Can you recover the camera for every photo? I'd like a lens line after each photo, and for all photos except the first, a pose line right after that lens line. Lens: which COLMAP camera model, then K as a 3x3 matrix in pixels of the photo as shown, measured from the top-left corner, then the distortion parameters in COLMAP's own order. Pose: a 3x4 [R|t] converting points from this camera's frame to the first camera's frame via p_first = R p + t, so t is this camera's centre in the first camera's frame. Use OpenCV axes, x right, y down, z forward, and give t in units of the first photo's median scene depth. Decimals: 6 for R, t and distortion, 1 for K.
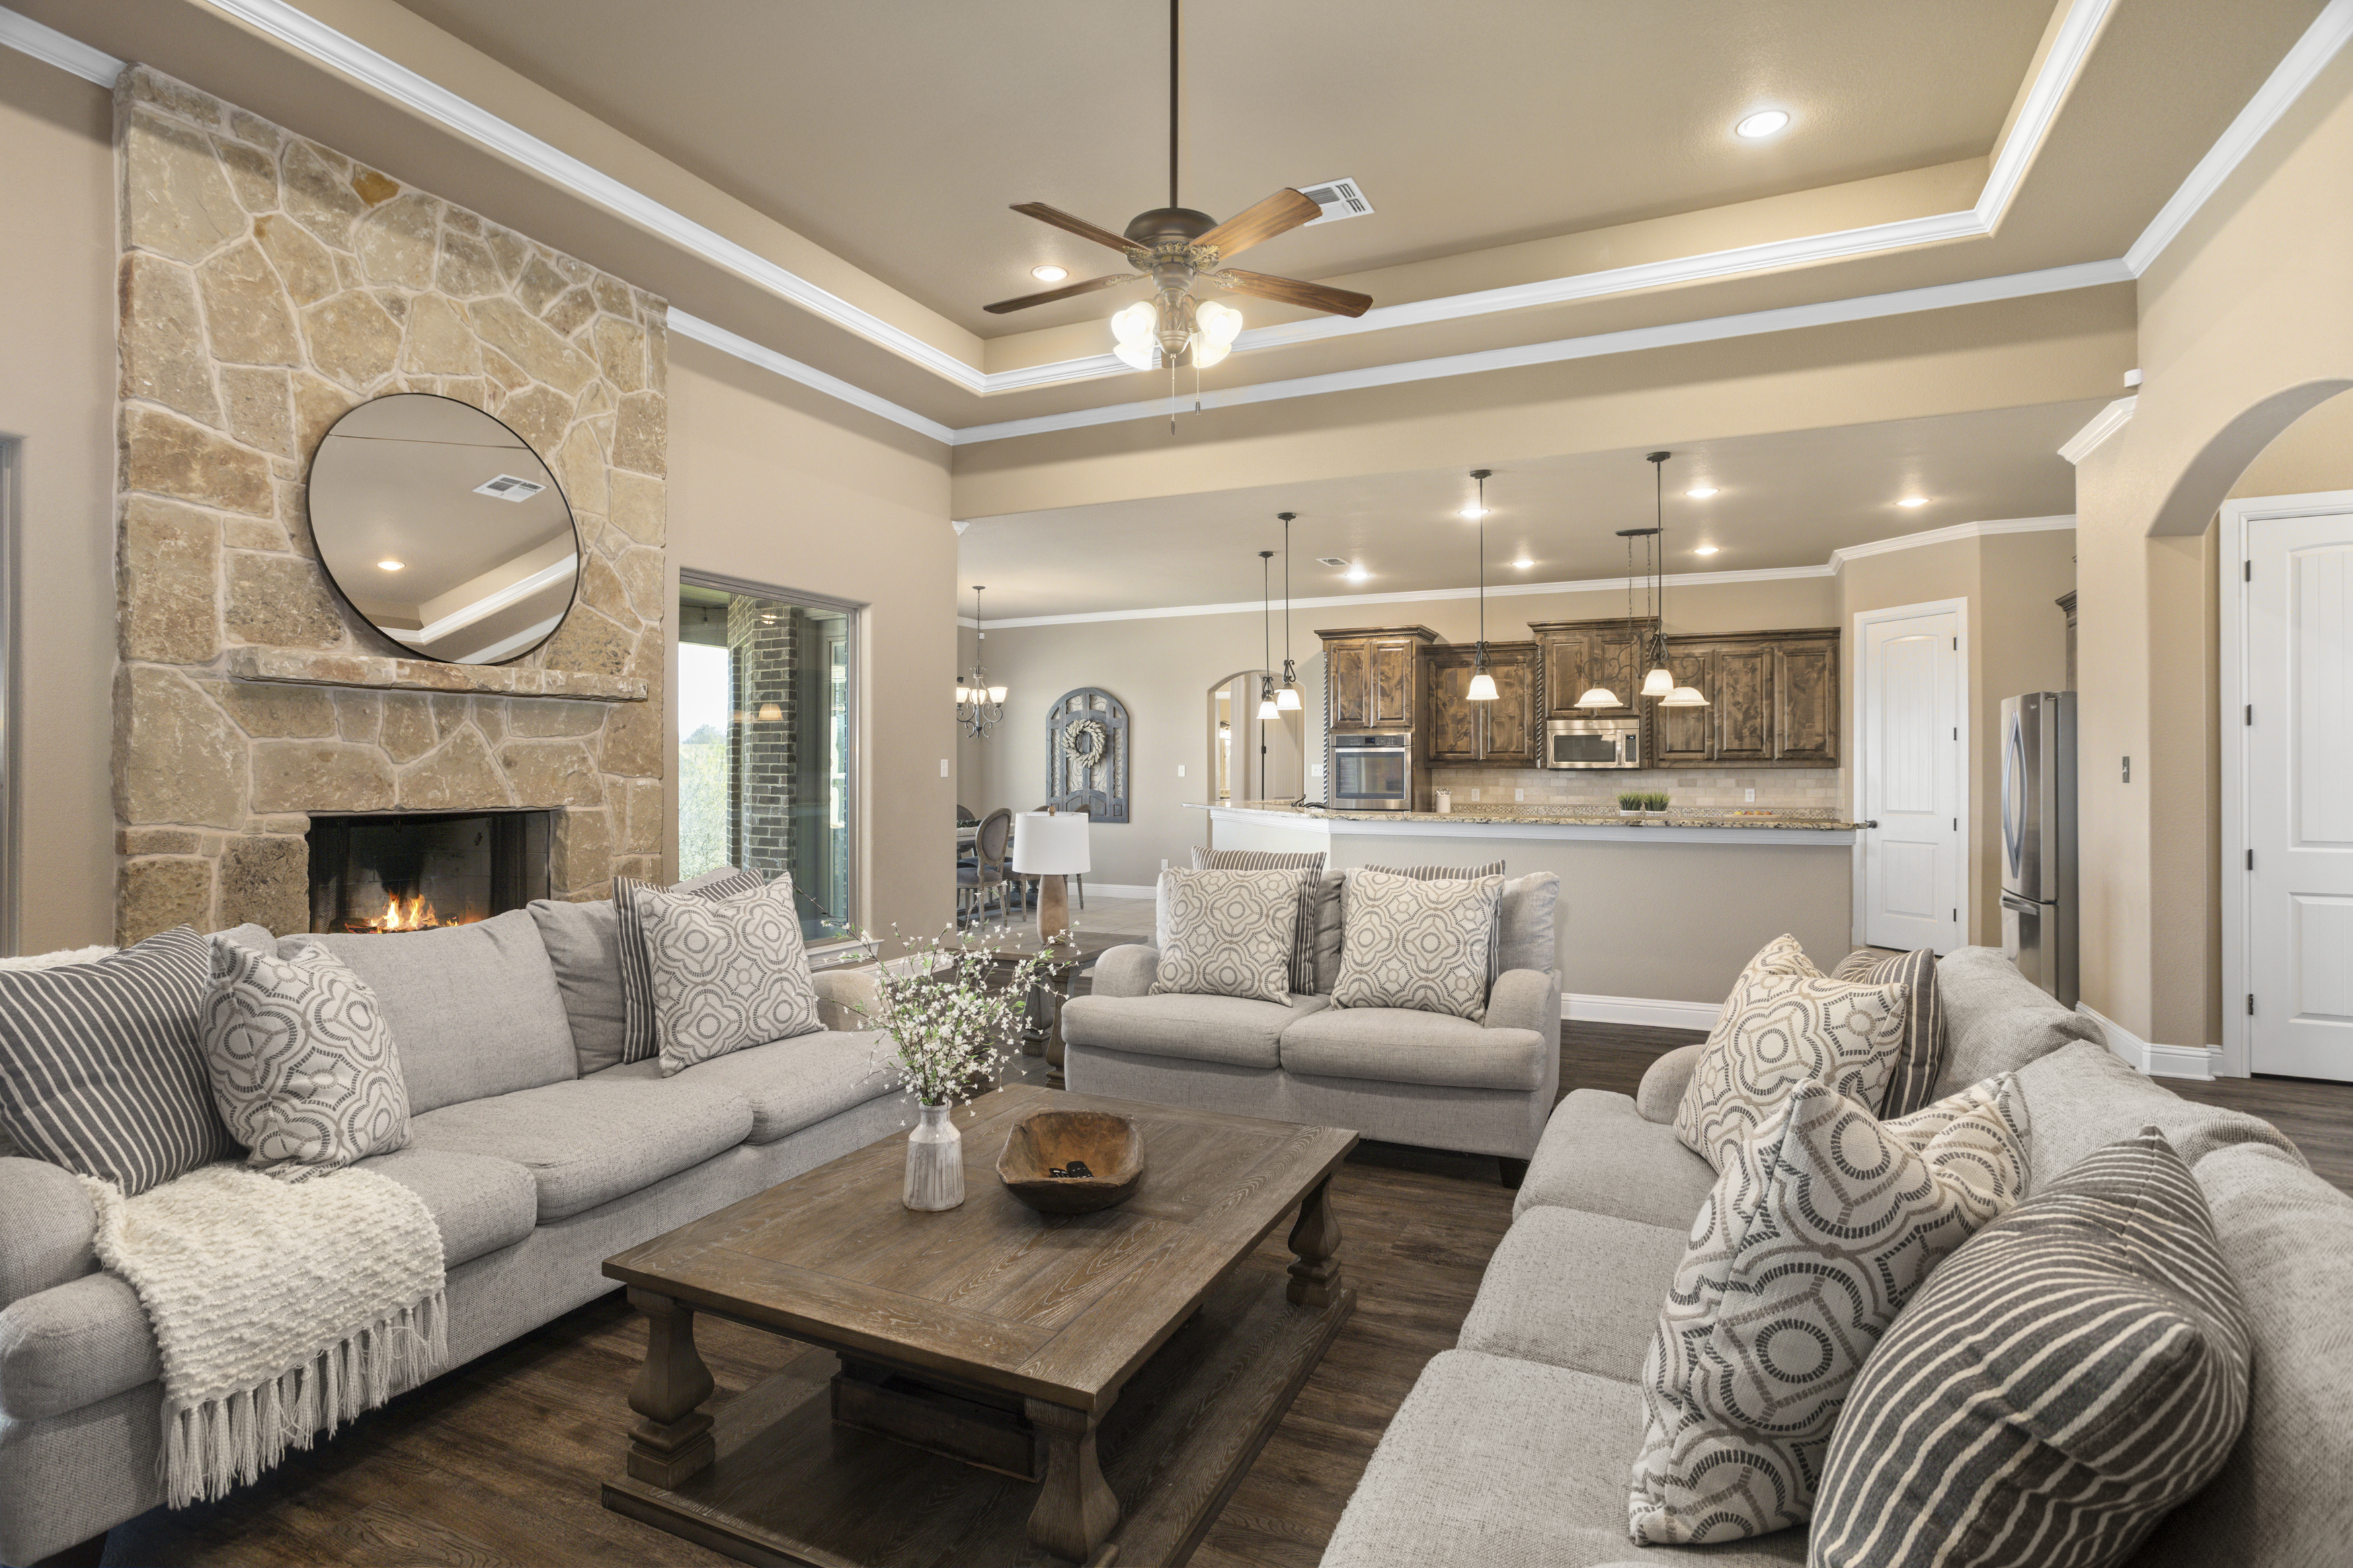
lens RADIAL K [[1172.0, 0, 1167.7], [0, 1172.0, 775.4], [0, 0, 1]] dist [-0.053727, 0.029617]
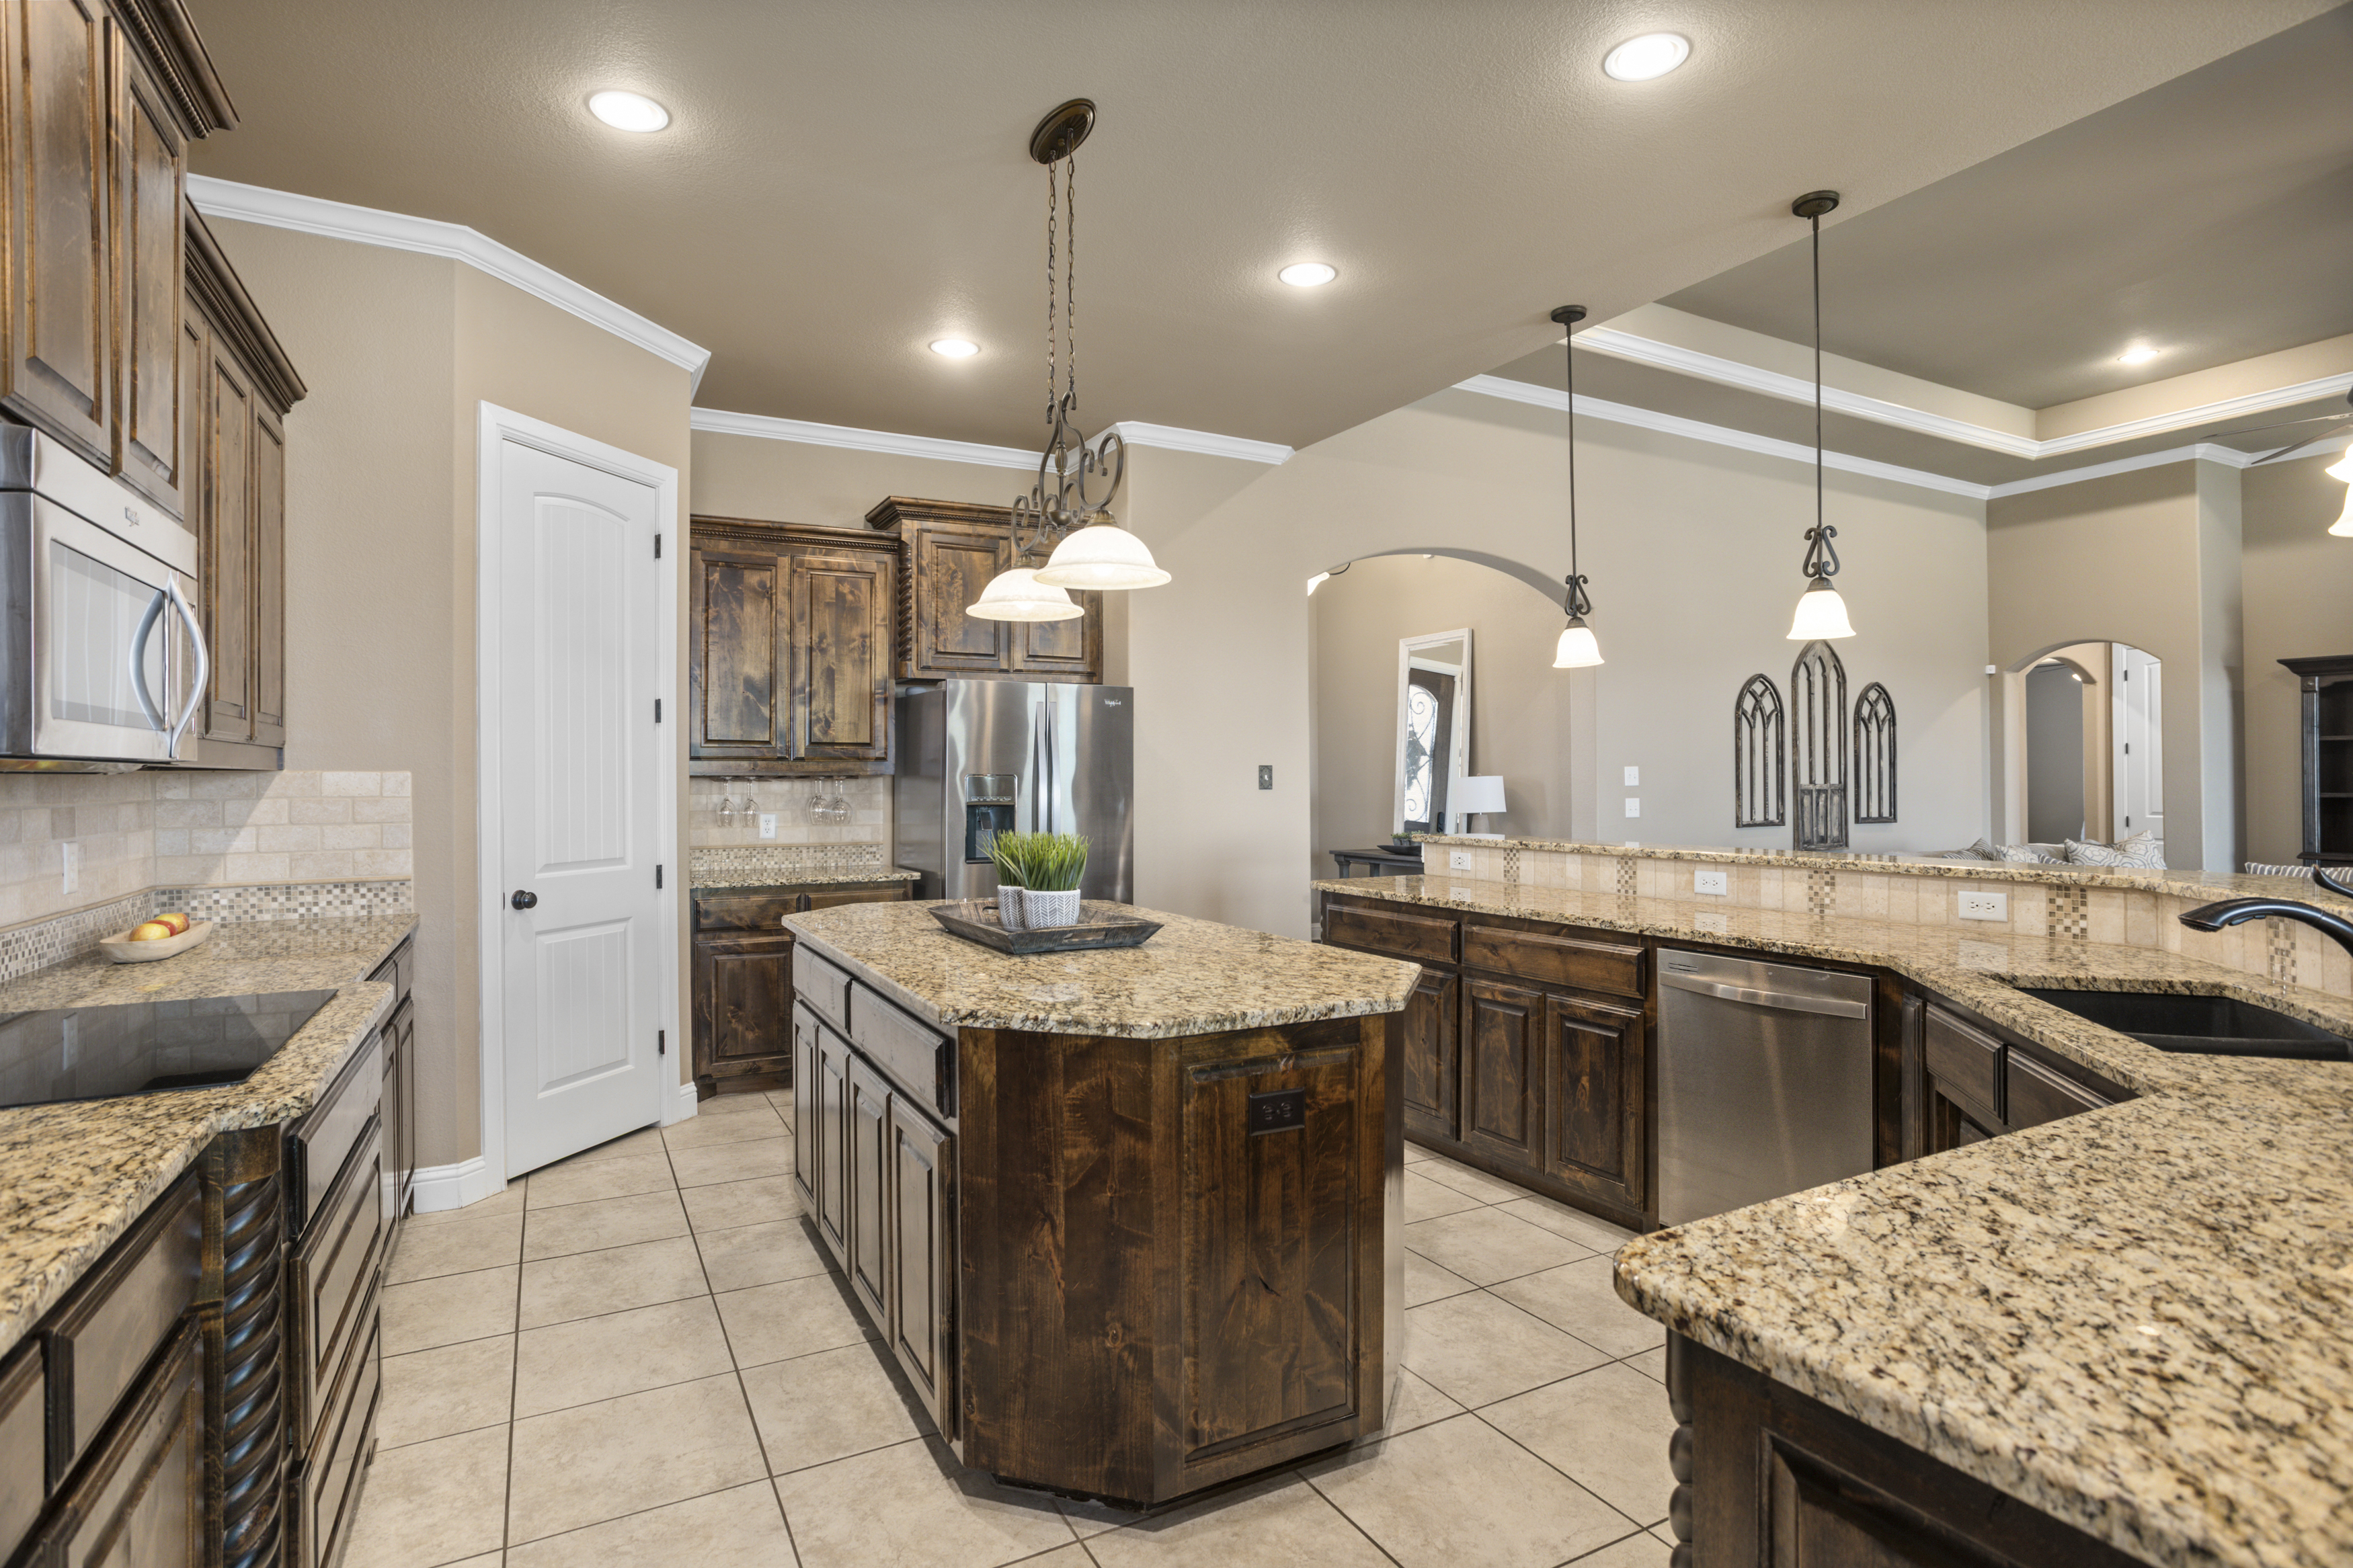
lens RADIAL K [[1172.0, 0, 1167.7], [0, 1172.0, 775.4], [0, 0, 1]] dist [-0.053727, 0.029617]
pose [[-0.805293, 0.003161, 0.592869, 0.241772], [0.003175, 0.999994, -0.001019, -0.006044], [-0.592869, 0.001061, -0.805298, 1.913524]]
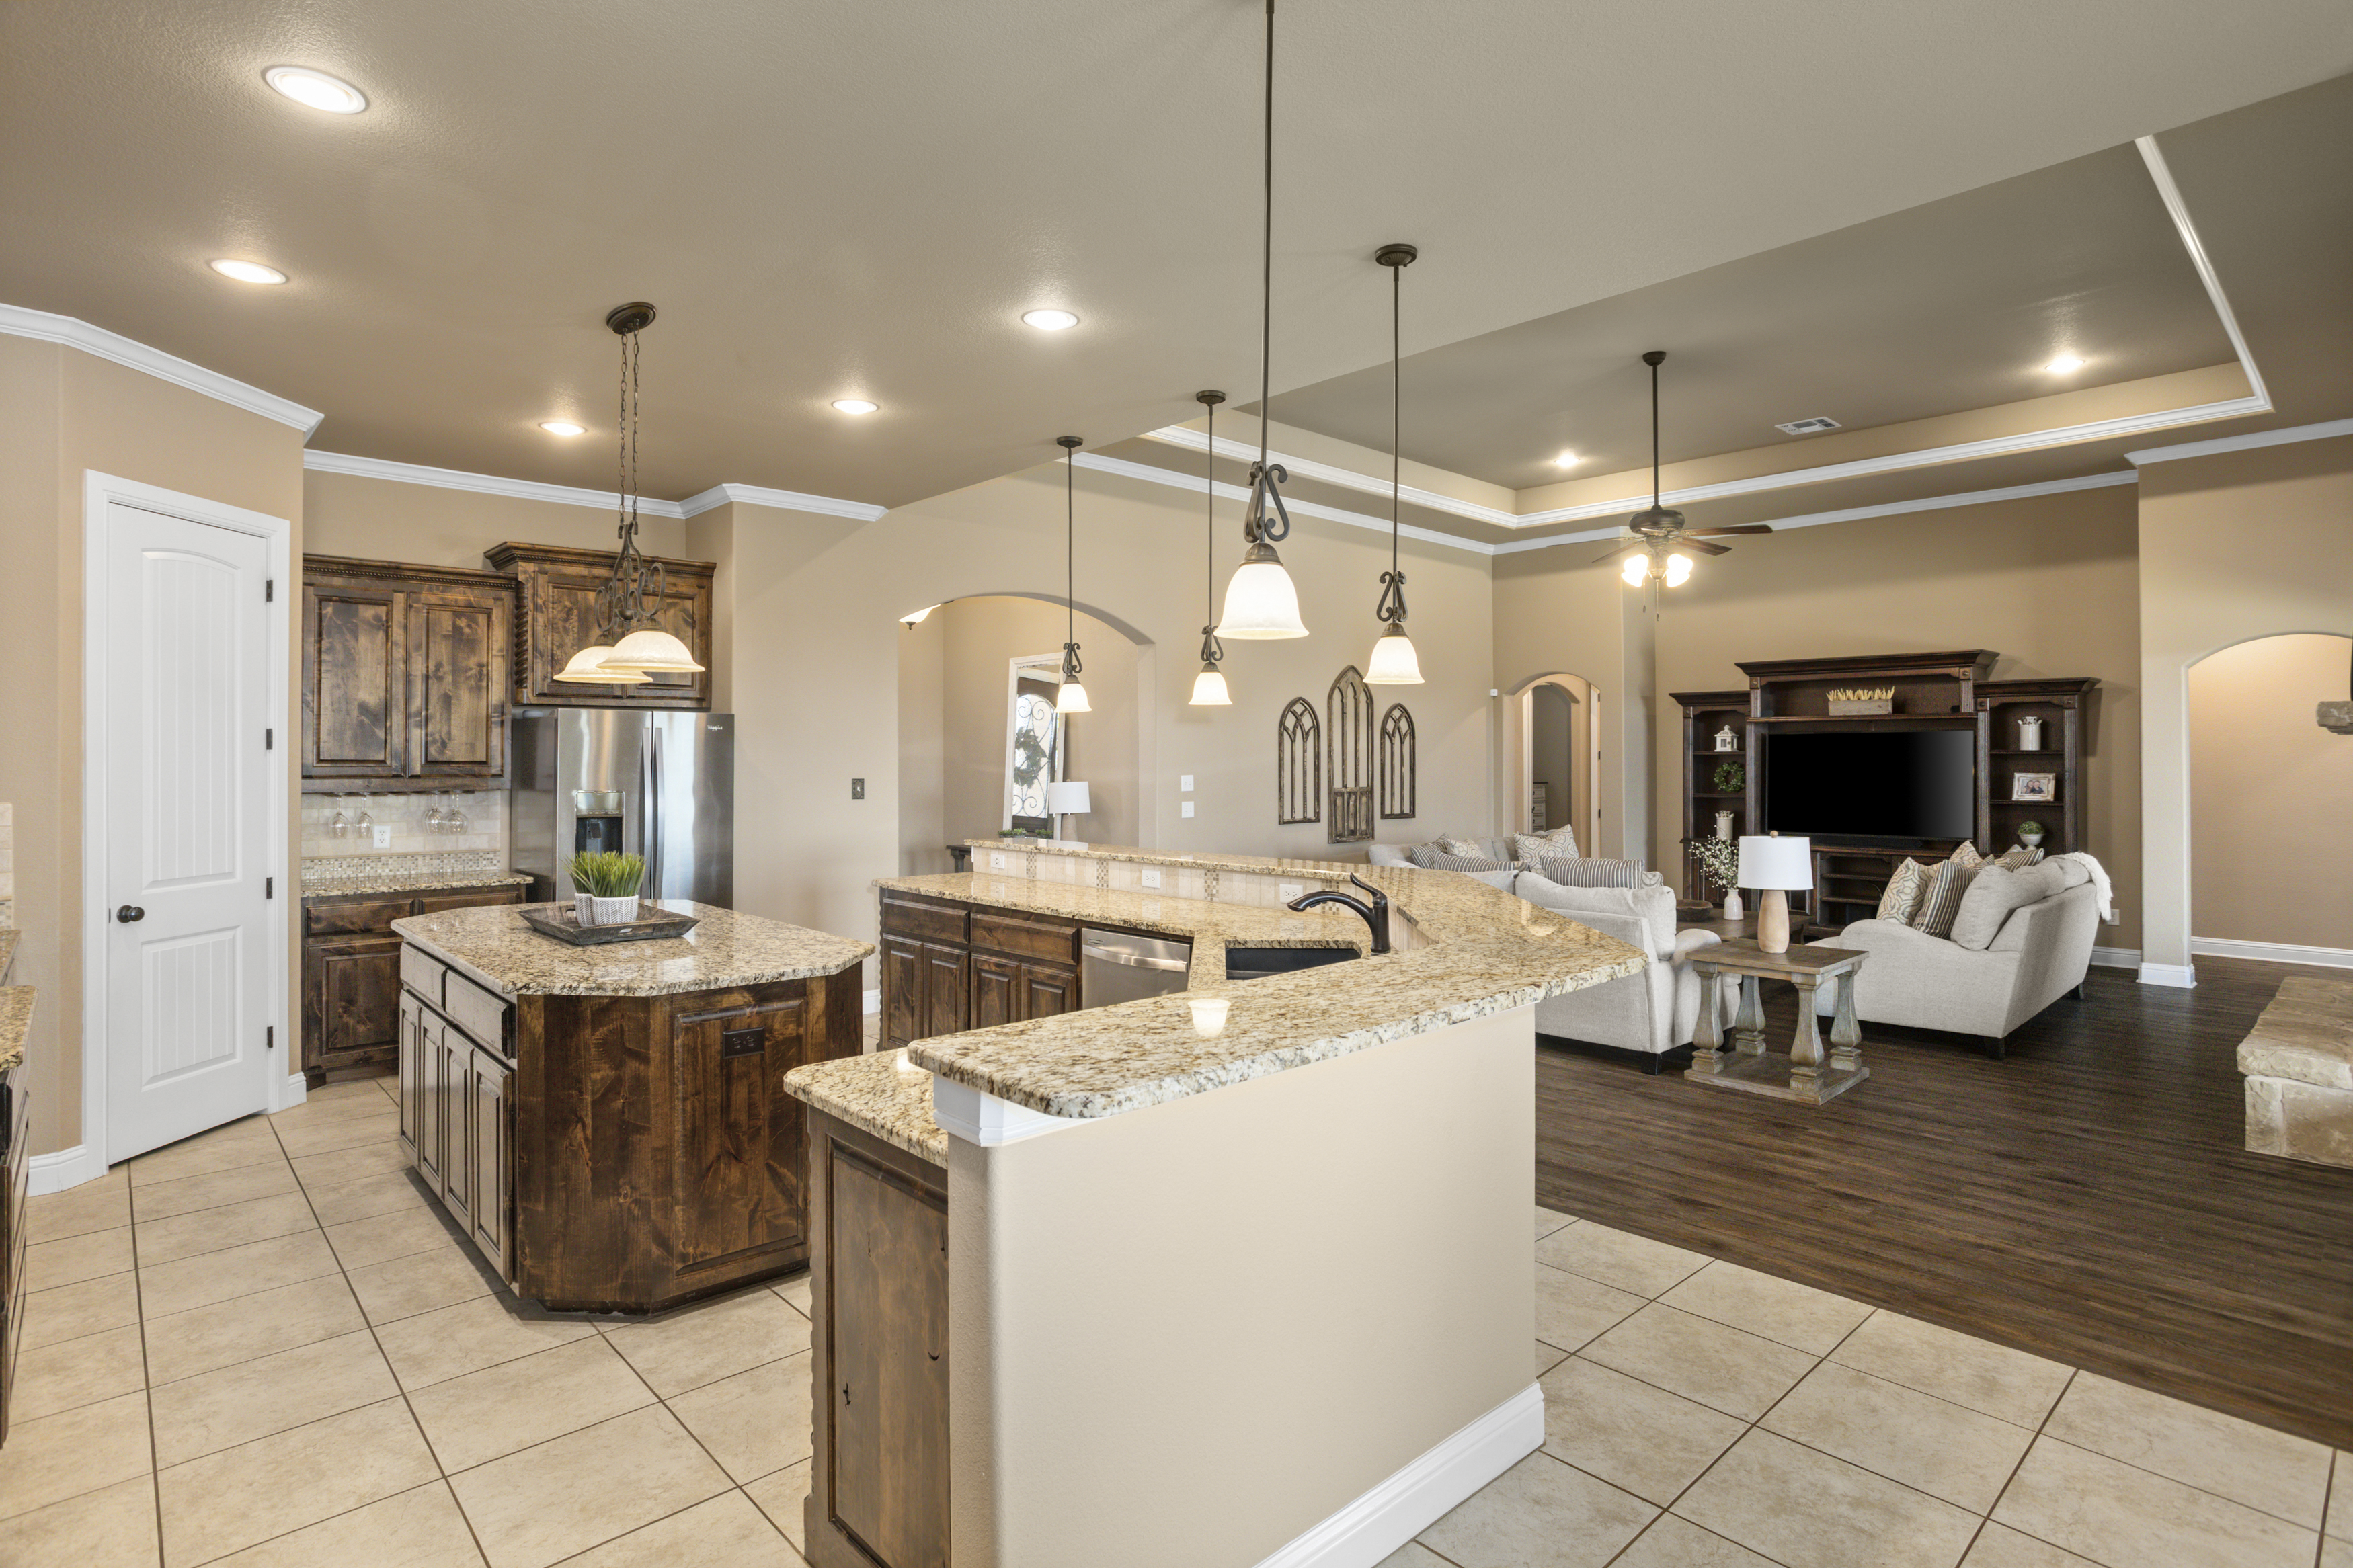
lens RADIAL K [[1186.0, 0, 1167.3], [0, 1186.0, 752.7], [0, 0, 1]] dist [-0.039293, 0.023720]
pose [[-0.928400, 0.000194, 0.371583, 0.022271], [-0.001561, 0.999989, -0.004421, -0.039624], [-0.371580, -0.004685, -0.928389, 2.056139]]
